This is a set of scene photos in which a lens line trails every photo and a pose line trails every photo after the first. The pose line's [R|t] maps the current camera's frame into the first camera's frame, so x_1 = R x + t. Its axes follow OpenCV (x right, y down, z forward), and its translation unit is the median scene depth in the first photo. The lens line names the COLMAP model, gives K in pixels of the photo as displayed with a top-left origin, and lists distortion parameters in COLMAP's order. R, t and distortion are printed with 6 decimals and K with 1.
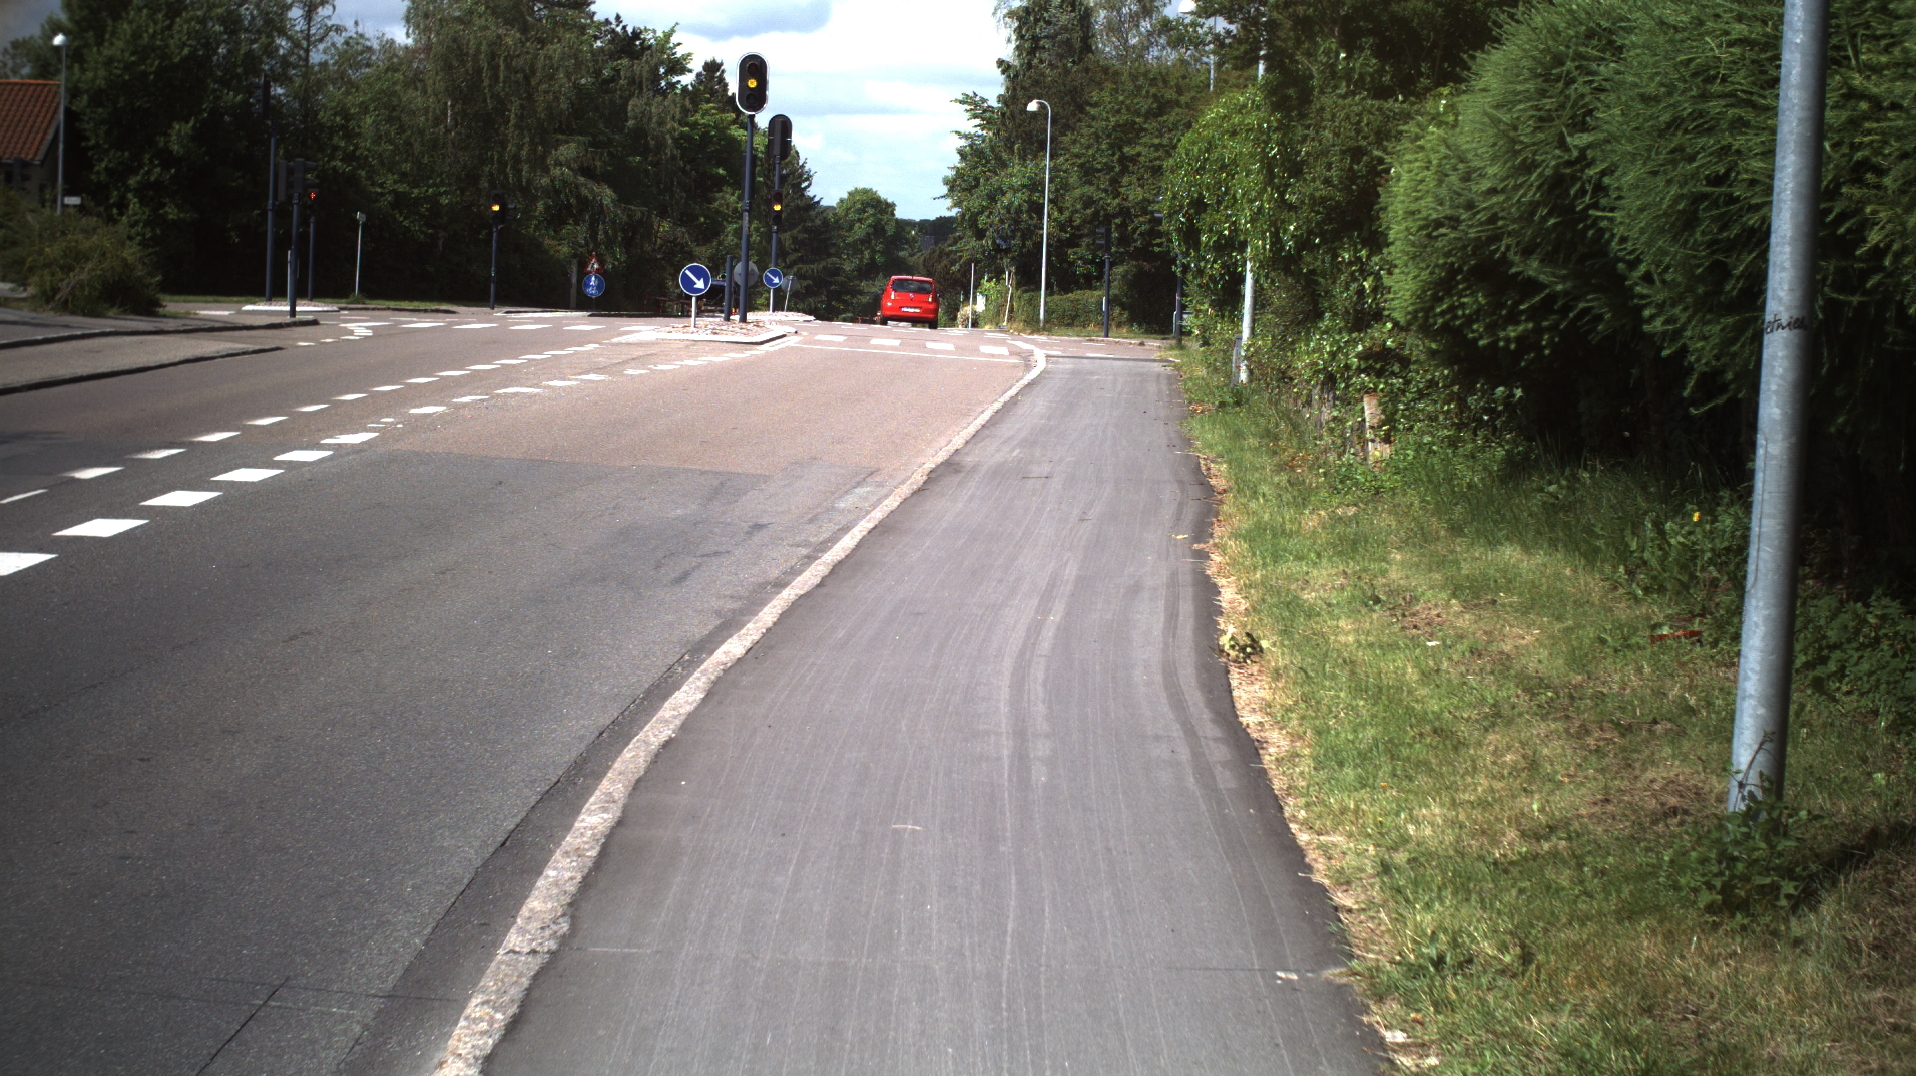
lens RADIAL K [[3273.1, 0, 961.2], [0, 3273.1, 543.0], [0, 0, 1]] dist [-0.230826, 0.000000]
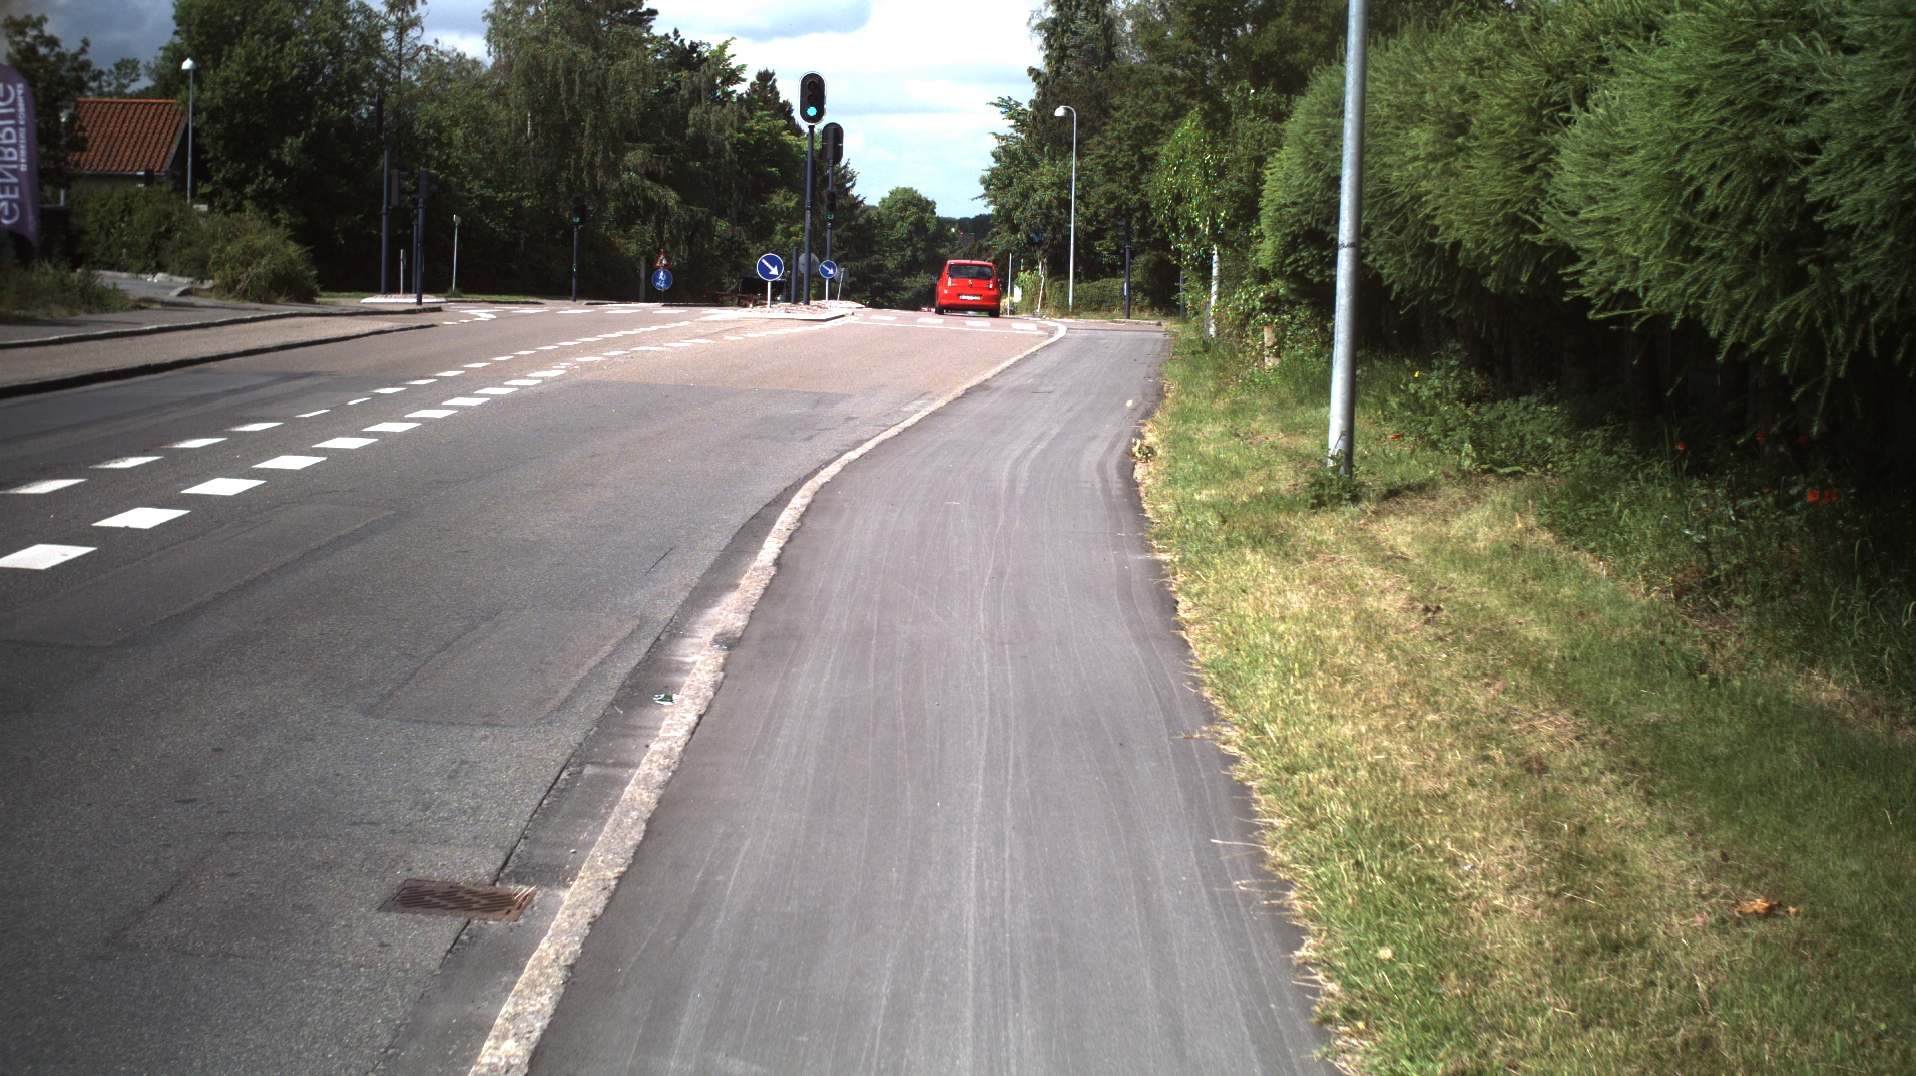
lens RADIAL K [[3273.1, 0, 962.2], [0, 3273.1, 539.8], [0, 0, 1]] dist [-0.230826, 0.000000]
pose [[0.999838, -0.012268, -0.013183, 0.001648], [0.012263, 0.999925, -0.000472, 0.011401], [0.013188, 0.000310, 0.999913, -0.107024]]
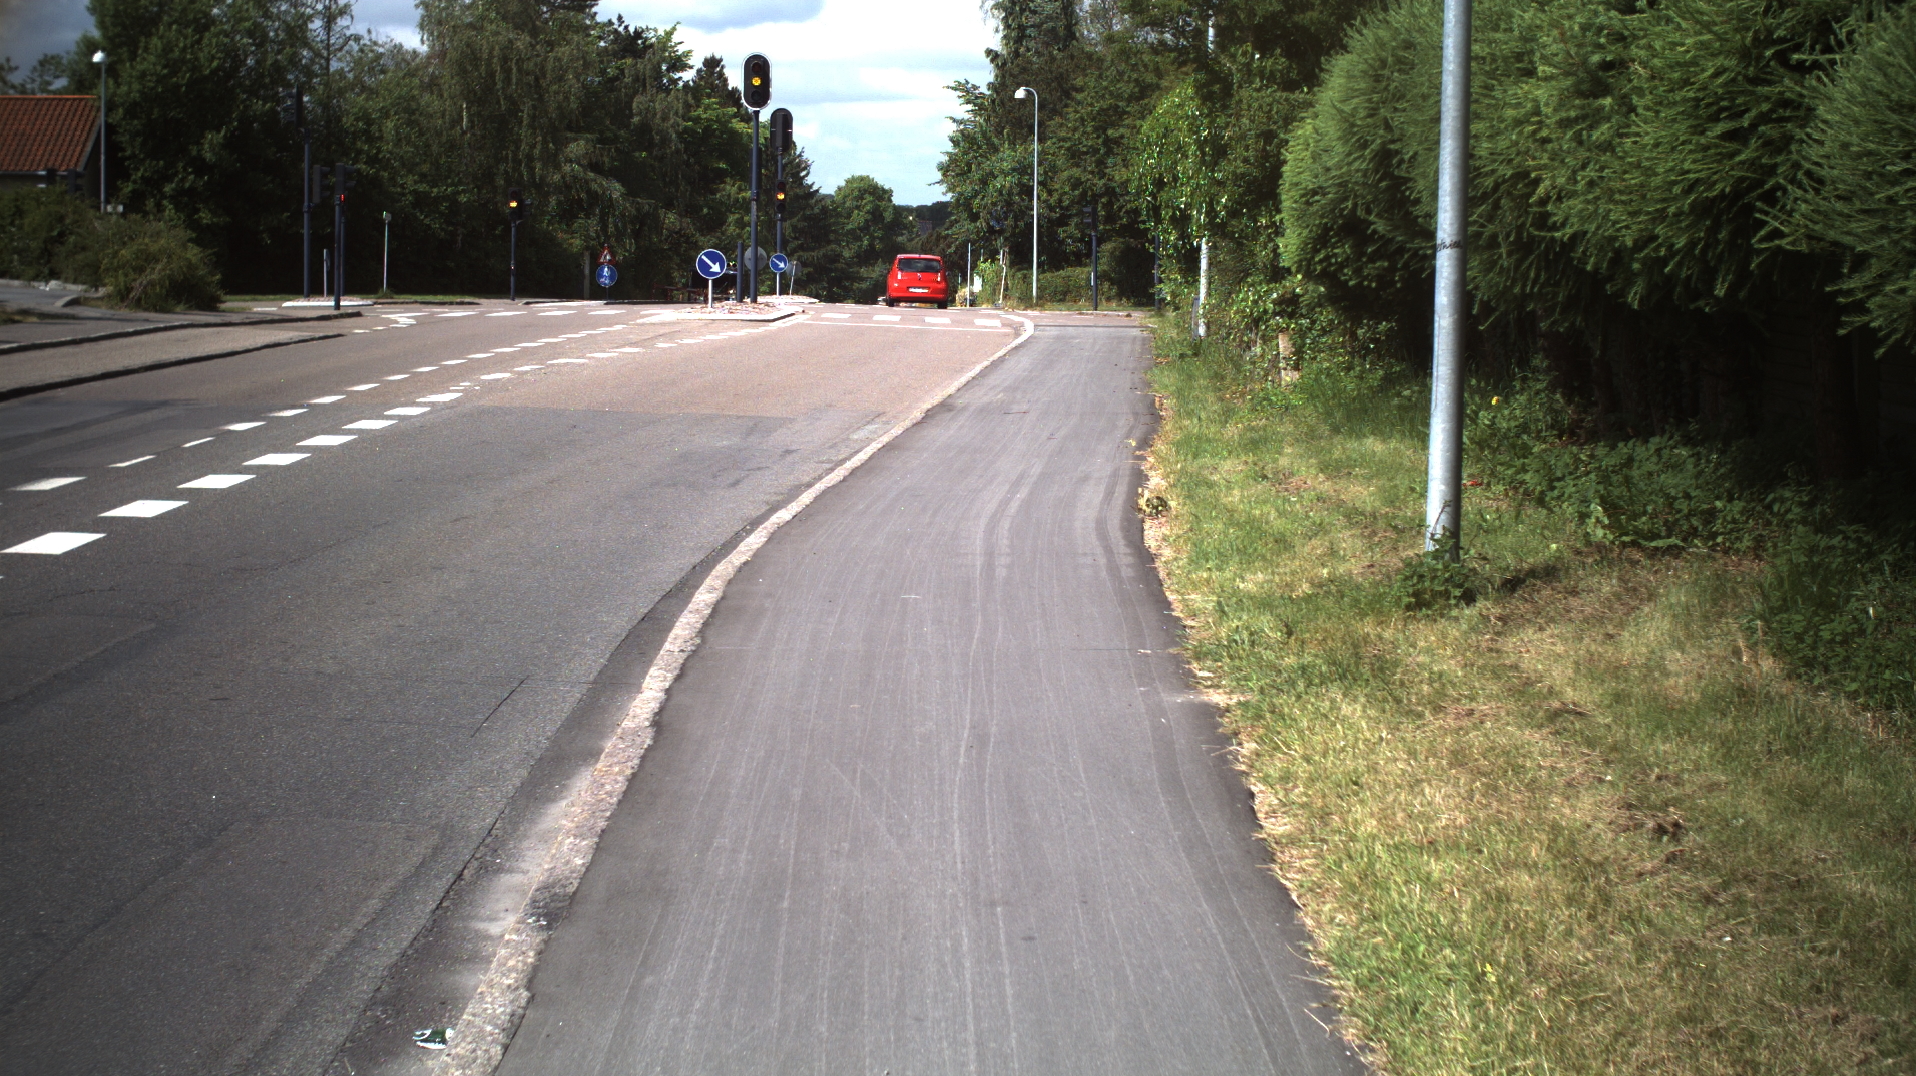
lens RADIAL K [[3273.1, 0, 968.8], [0, 3273.1, 532.0], [0, 0, 1]] dist [-0.230826, 0.000000]
pose [[0.999607, -0.028020, 0.000322, 0.001089], [0.028019, 0.999606, 0.001378, 0.005702], [-0.000361, -0.001369, 0.999999, -0.053503]]
